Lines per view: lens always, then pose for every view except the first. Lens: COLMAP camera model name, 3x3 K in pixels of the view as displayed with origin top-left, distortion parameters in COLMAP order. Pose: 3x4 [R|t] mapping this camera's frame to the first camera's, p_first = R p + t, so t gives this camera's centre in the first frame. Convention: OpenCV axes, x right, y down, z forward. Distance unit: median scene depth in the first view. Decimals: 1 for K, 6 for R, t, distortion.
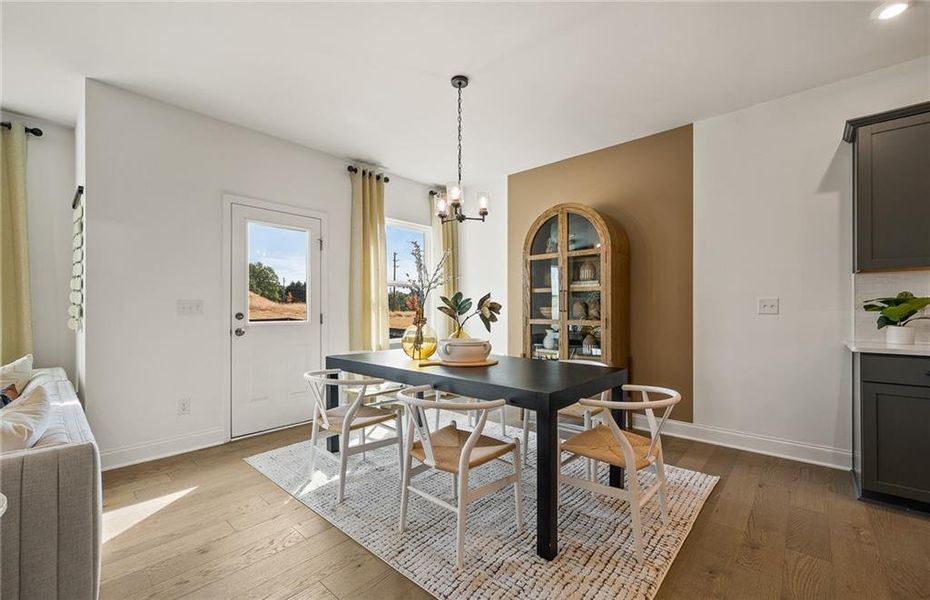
lens RADIAL K [[385.1, 0, 465.5], [0, 385.1, 310.5], [0, 0, 1]] dist [-0.000240, -0.000036]
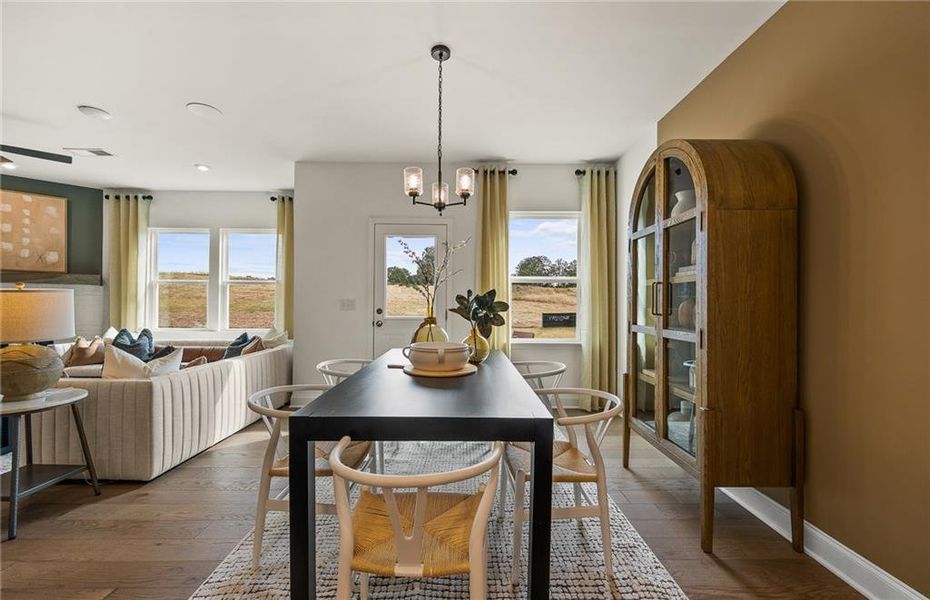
lens RADIAL K [[376.9, 0, 465.0], [0, 376.9, 300.0], [0, 0, 1]] dist [0.000108, -0.000013]
pose [[0.672820, 0.000284, -0.739806, 0.531867], [-0.010514, 0.999903, -0.009179, -0.014551], [0.739732, 0.013954, 0.672757, 0.368231]]
